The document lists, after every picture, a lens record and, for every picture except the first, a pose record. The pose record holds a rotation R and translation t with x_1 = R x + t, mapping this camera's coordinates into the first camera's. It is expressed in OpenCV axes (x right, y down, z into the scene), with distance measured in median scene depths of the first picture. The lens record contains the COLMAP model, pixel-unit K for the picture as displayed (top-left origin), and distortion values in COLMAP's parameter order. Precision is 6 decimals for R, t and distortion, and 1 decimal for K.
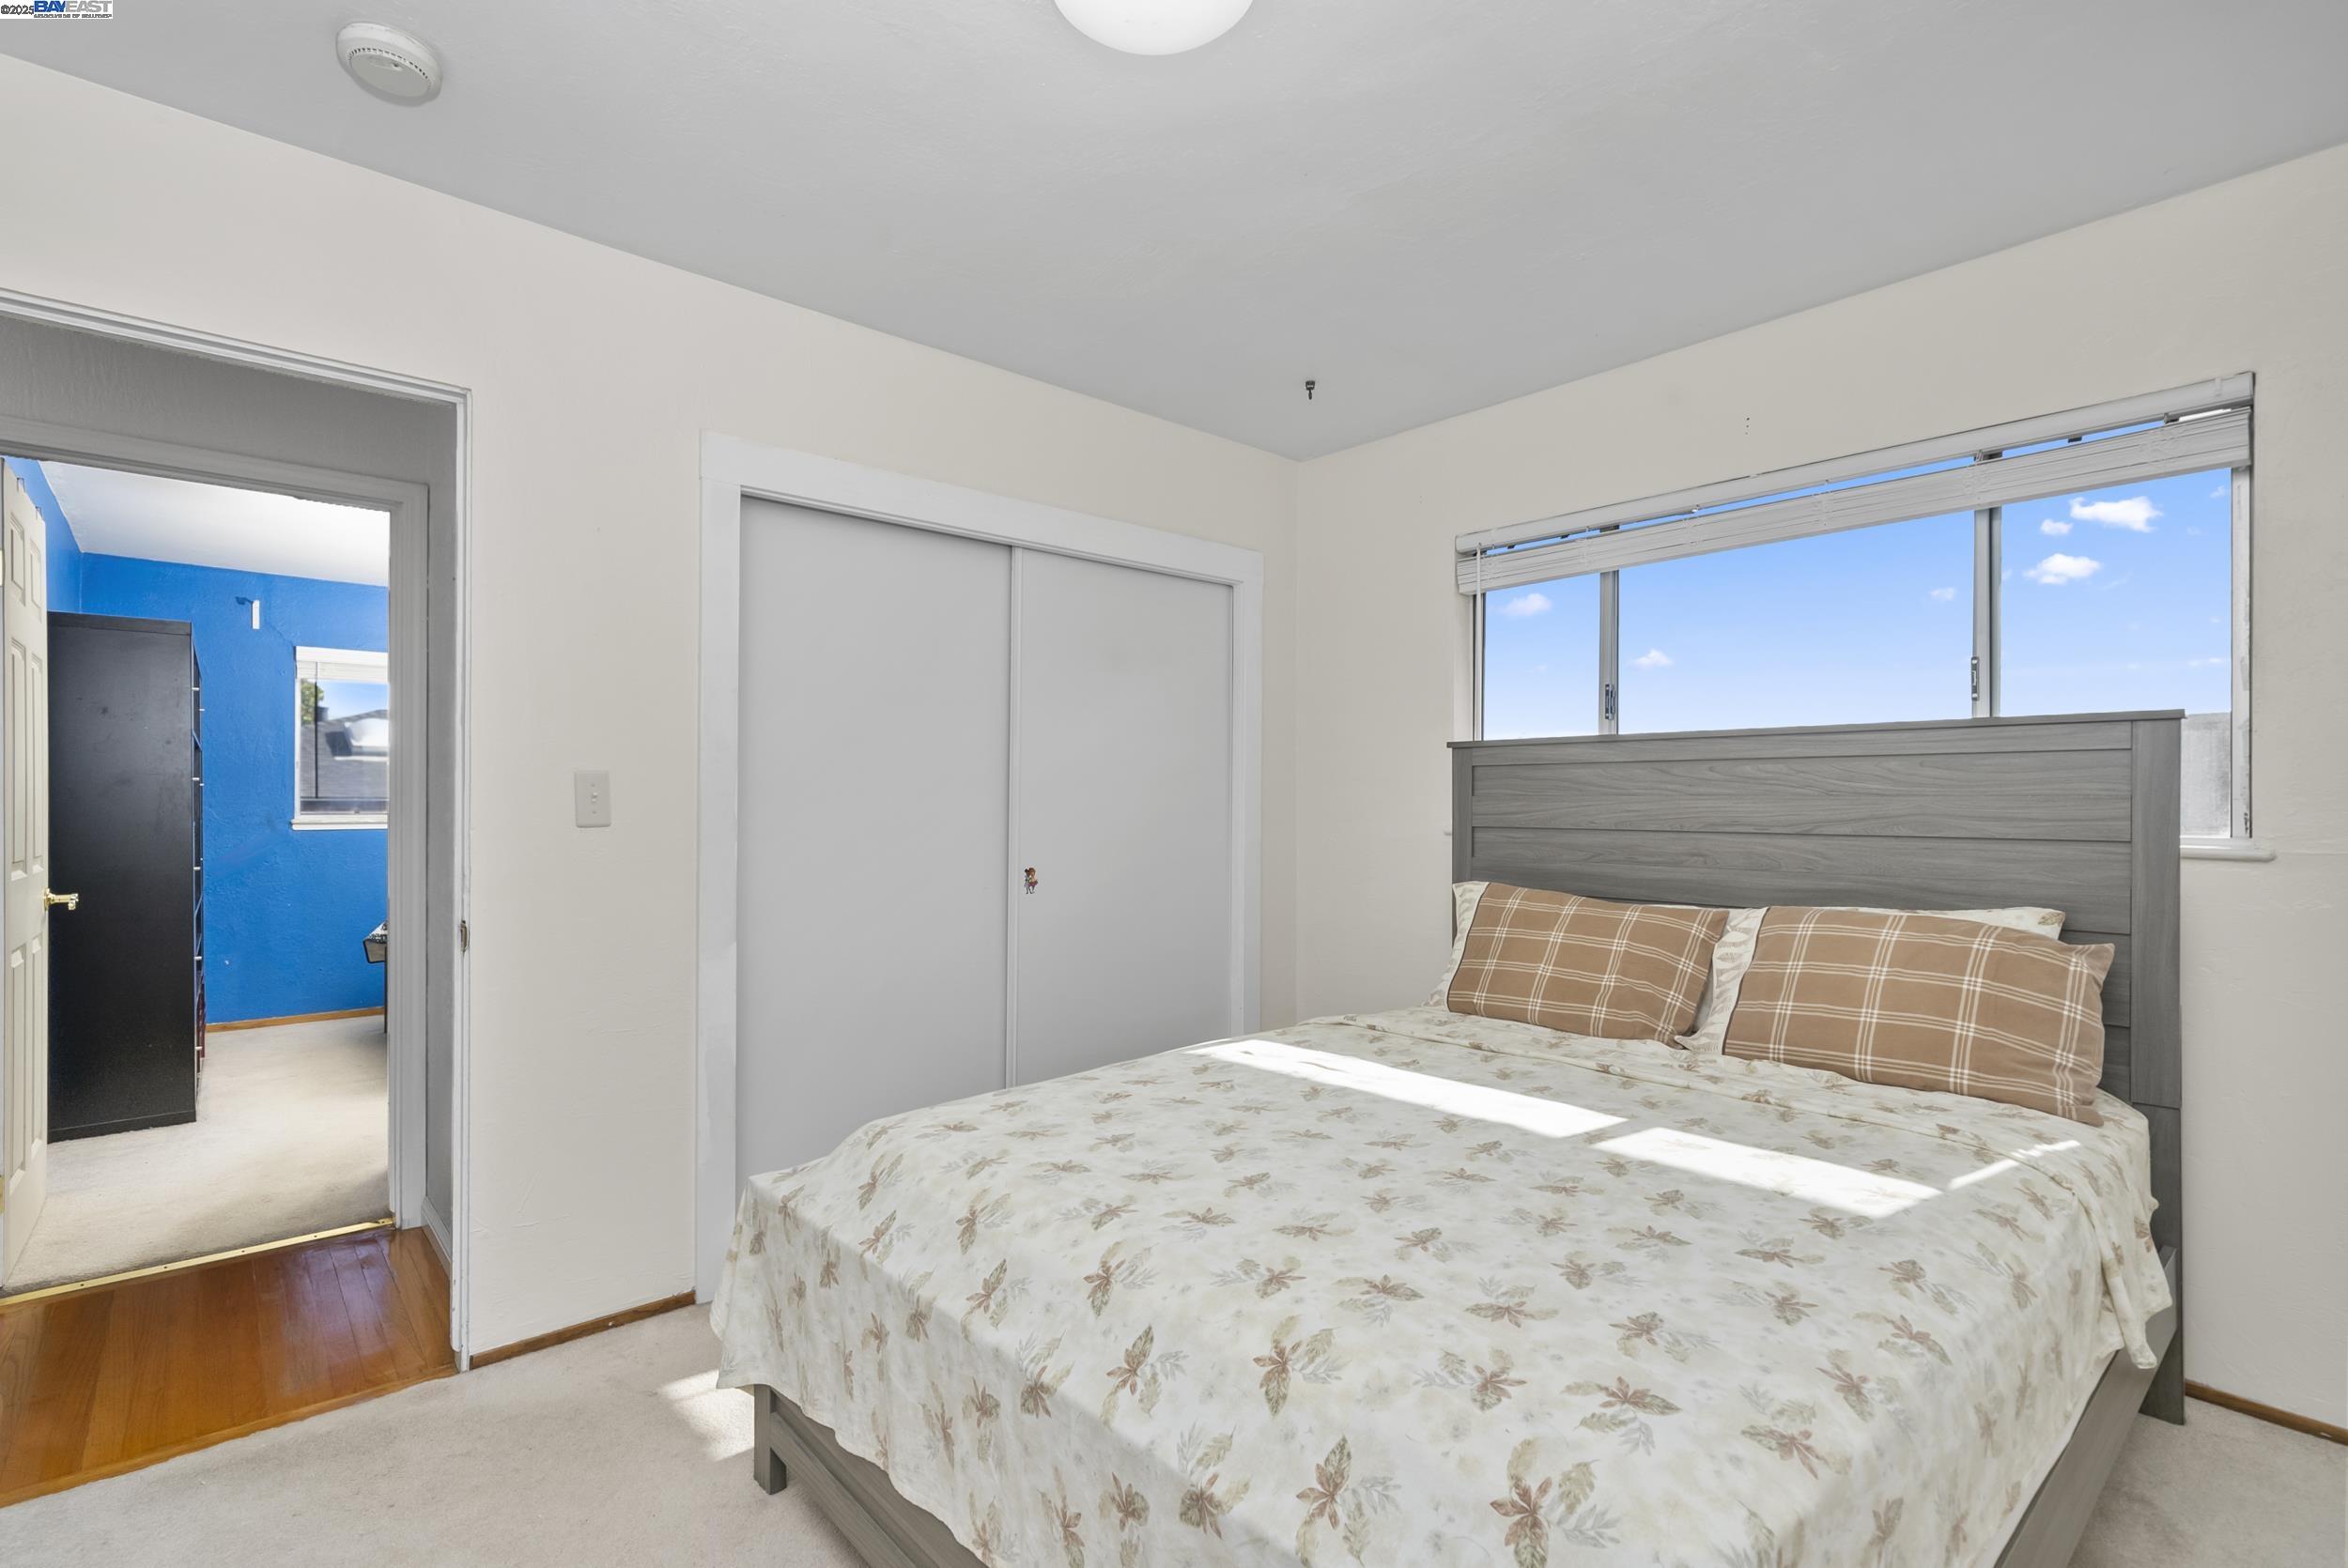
lens RADIAL K [[1090.2, 0, 1163.7], [0, 1090.2, 801.8], [0, 0, 1]] dist [0.002378, -0.000074]
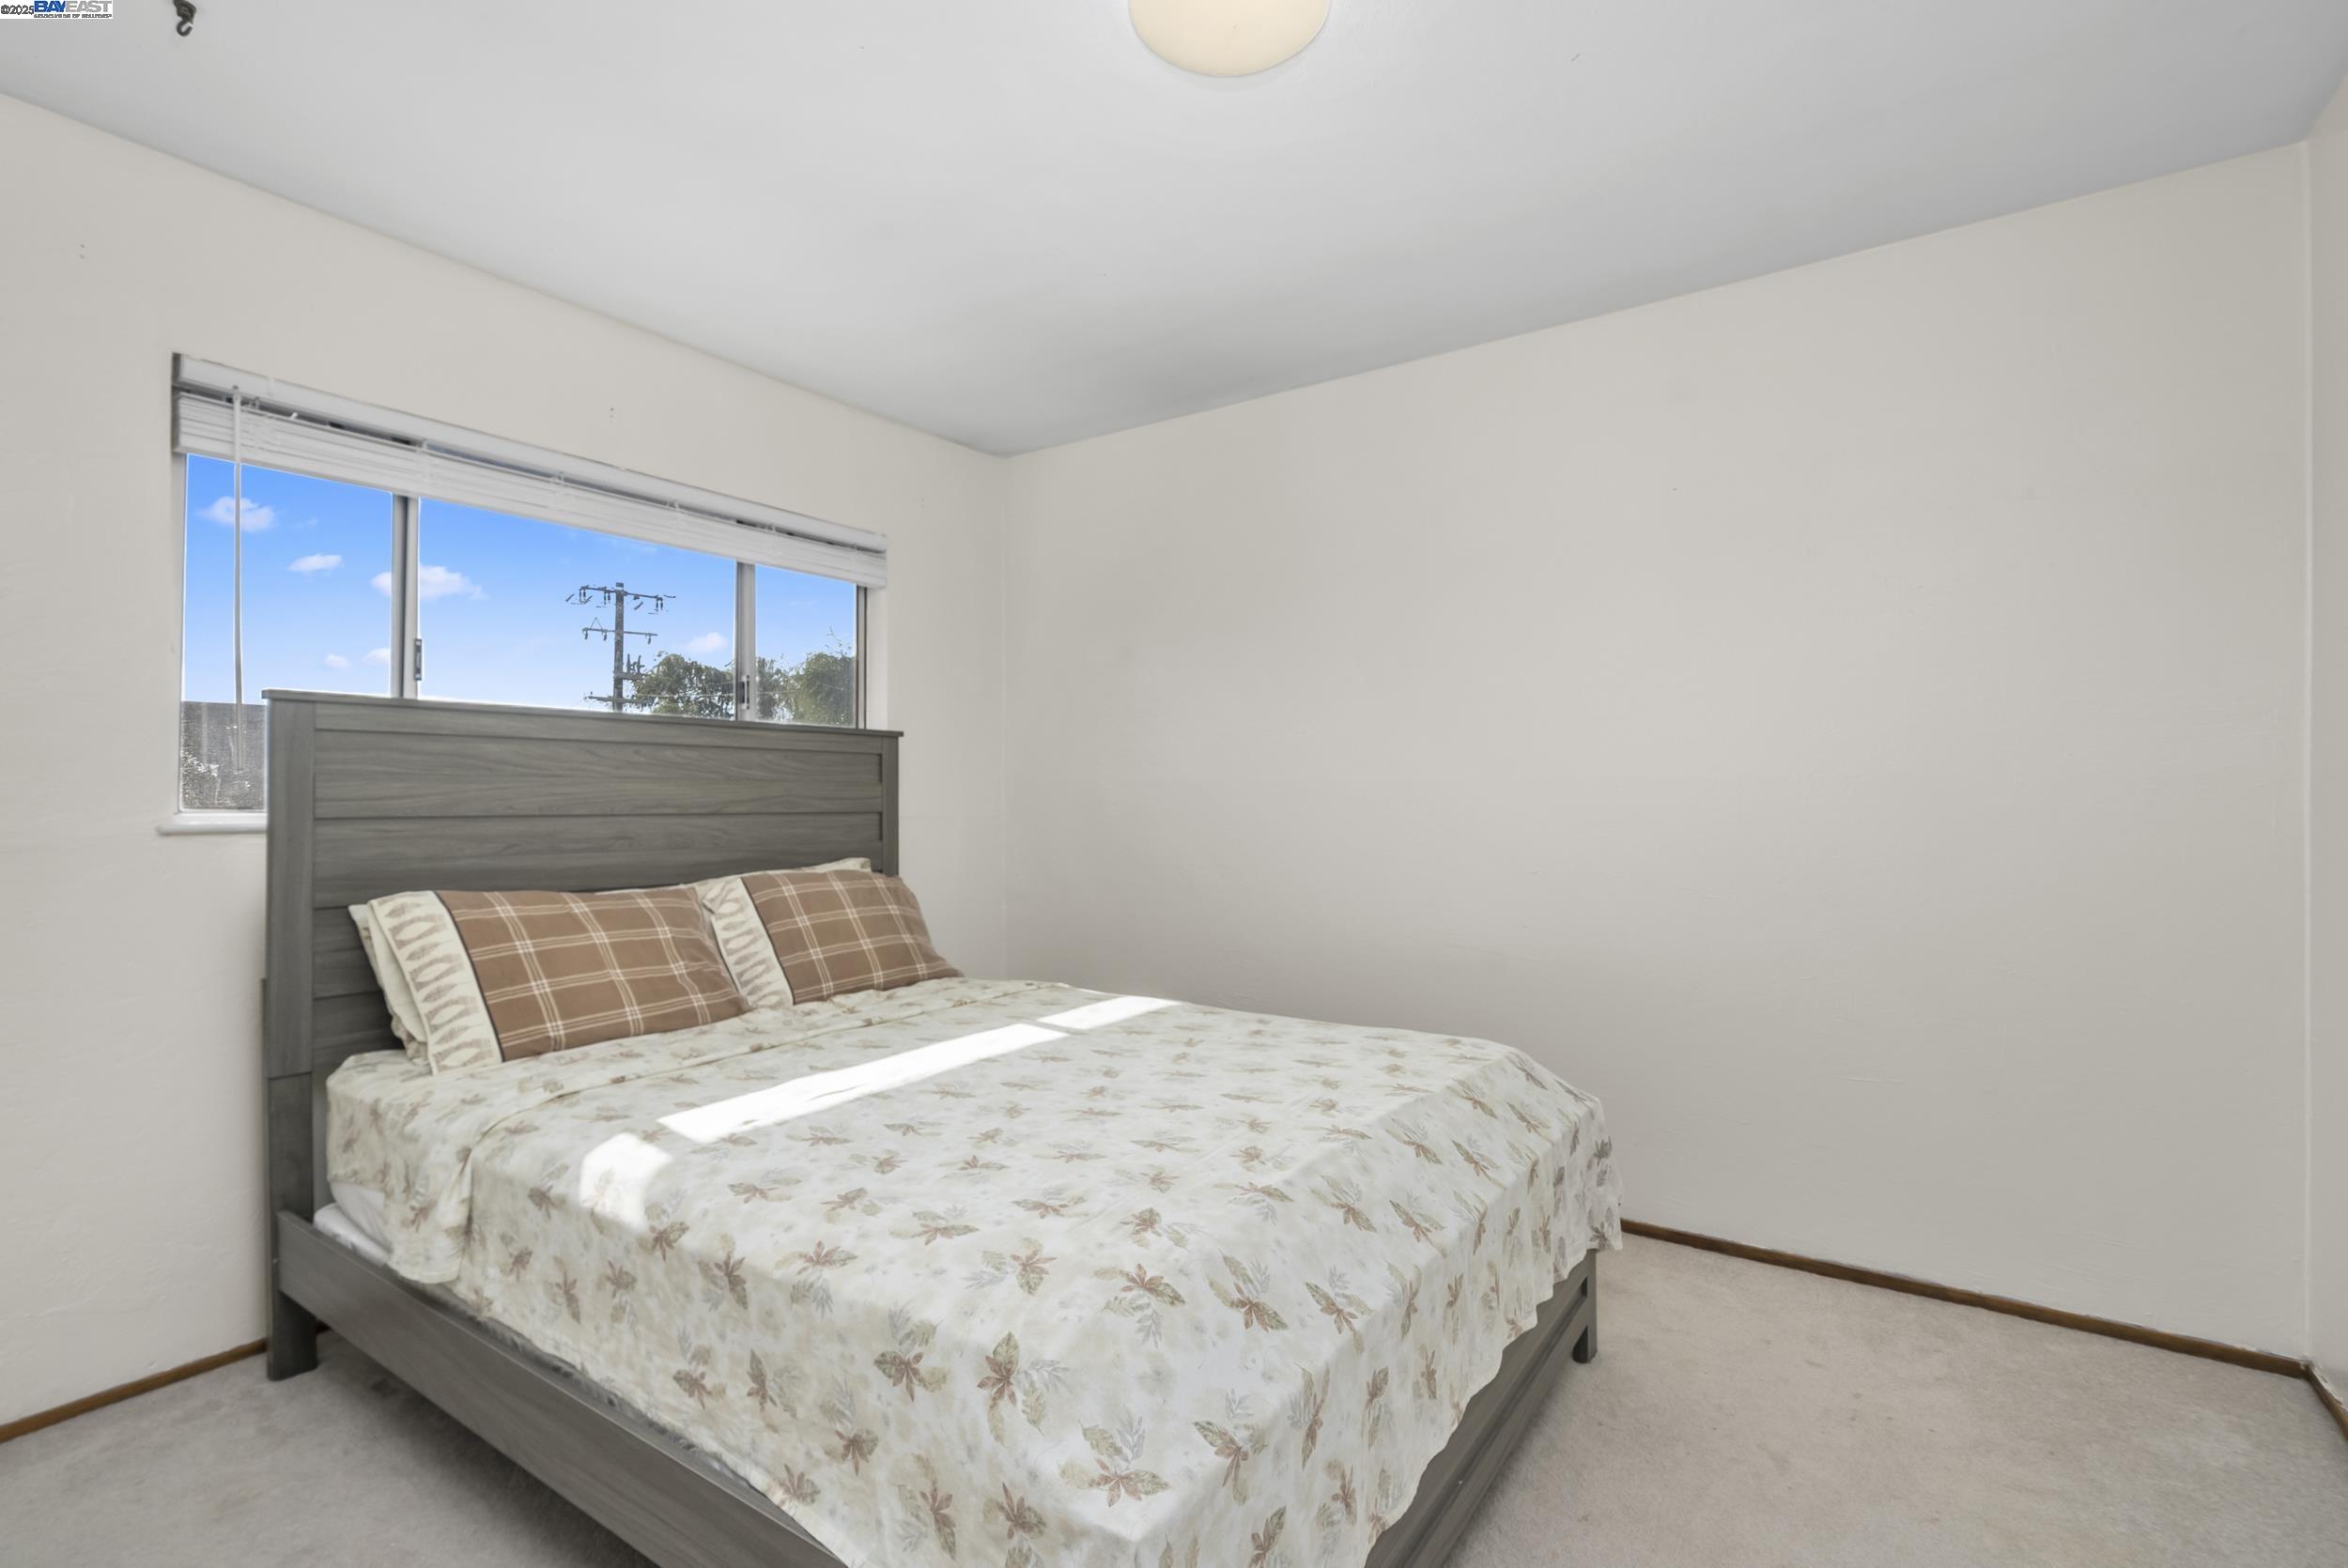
lens RADIAL K [[1090.2, 0, 1164.0], [0, 1090.2, 783.6], [0, 0, 1]] dist [0.002378, -0.000074]
pose [[-0.240187, 0.009501, 0.970680, -0.716446], [-0.002785, 0.999941, -0.010477, 0.009894], [-0.970723, -0.005219, -0.240146, 0.922774]]
